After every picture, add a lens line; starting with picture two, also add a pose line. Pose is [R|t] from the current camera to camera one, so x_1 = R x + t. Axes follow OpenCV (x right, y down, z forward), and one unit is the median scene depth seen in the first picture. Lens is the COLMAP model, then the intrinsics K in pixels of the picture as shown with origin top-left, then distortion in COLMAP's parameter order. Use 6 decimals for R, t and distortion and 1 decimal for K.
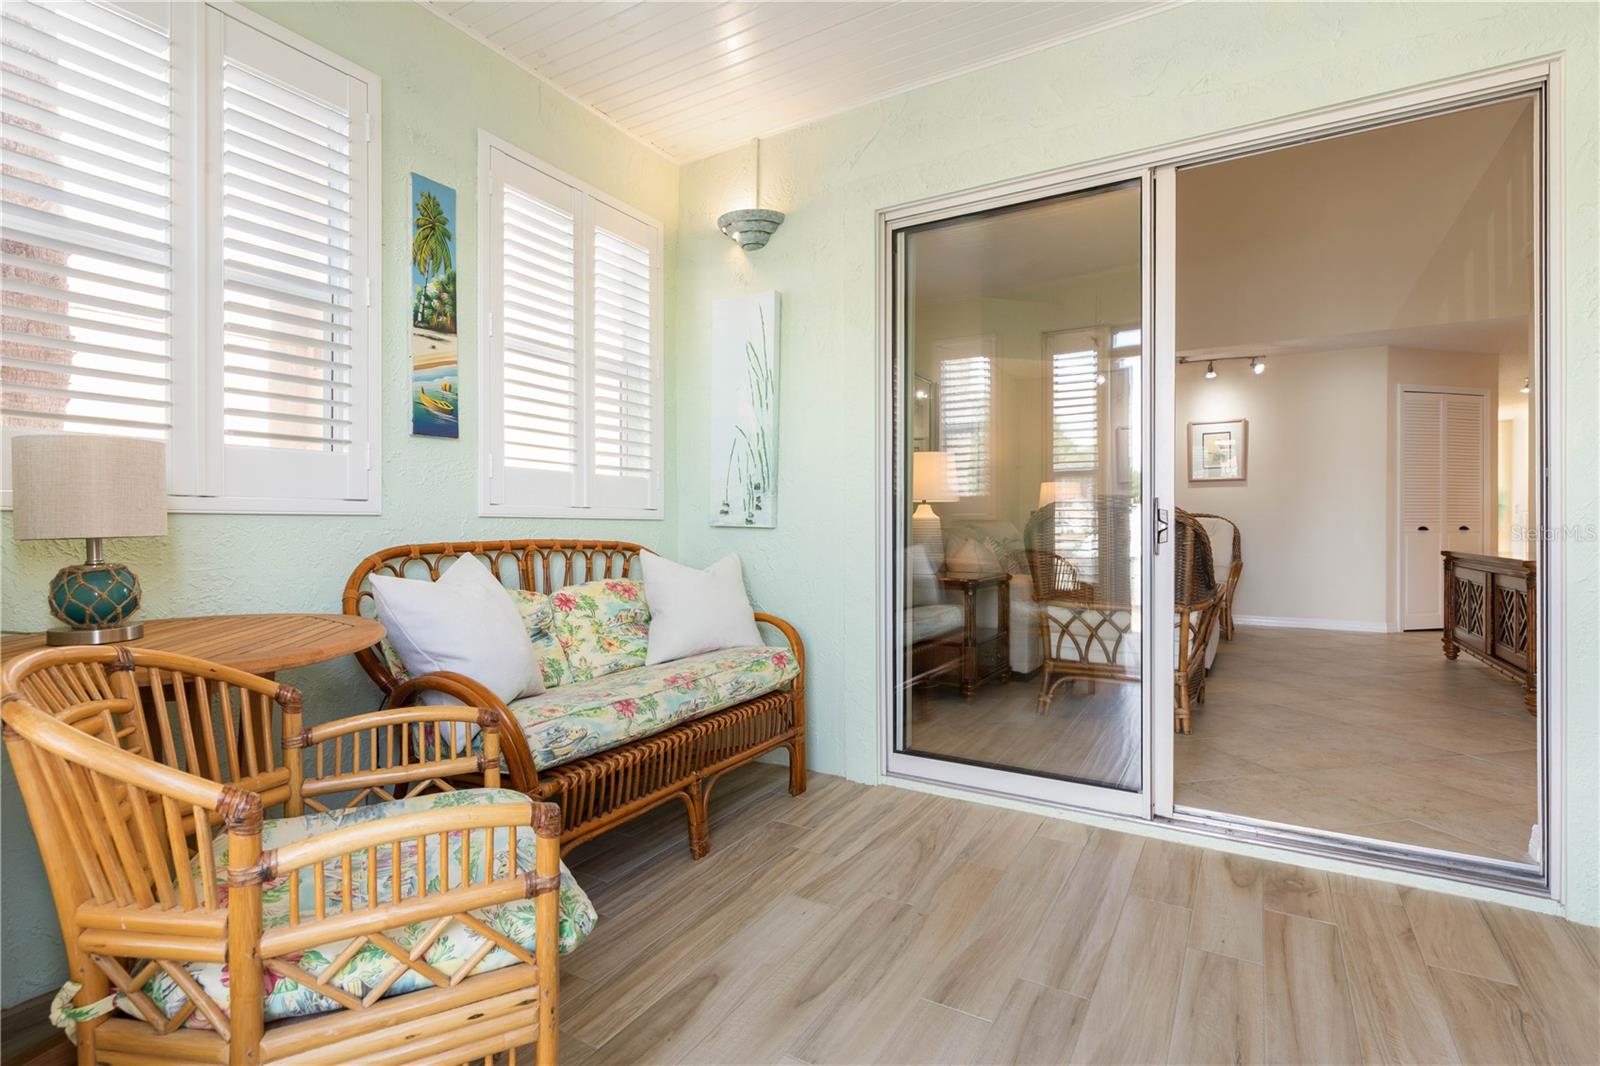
lens RADIAL K [[760.8, 0, 806.7], [0, 760.8, 527.4], [0, 0, 1]] dist [-0.001503, 0.000195]
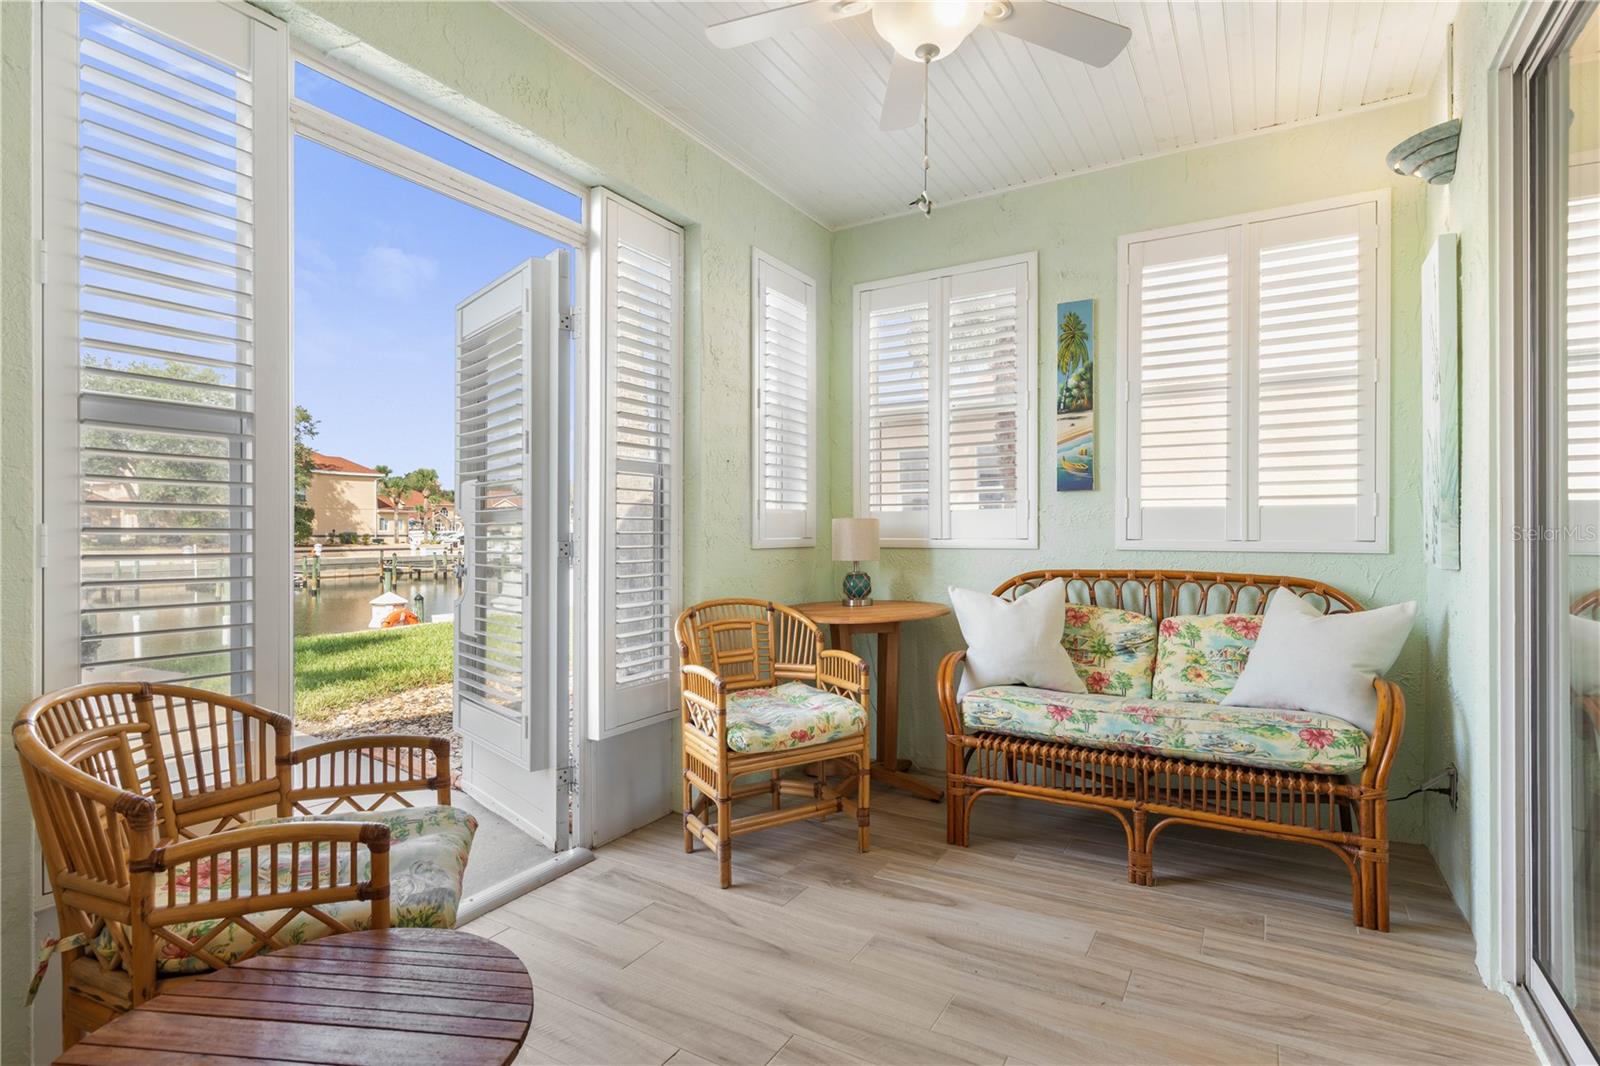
lens RADIAL K [[760.8, 0, 806.7], [0, 760.8, 527.4], [0, 0, 1]] dist [-0.001503, 0.000195]
pose [[-0.000446, -0.005636, -0.999984, 0.868356], [-0.000388, 0.999984, -0.005636, -0.045949], [1.000000, 0.000386, -0.000448, 0.527529]]
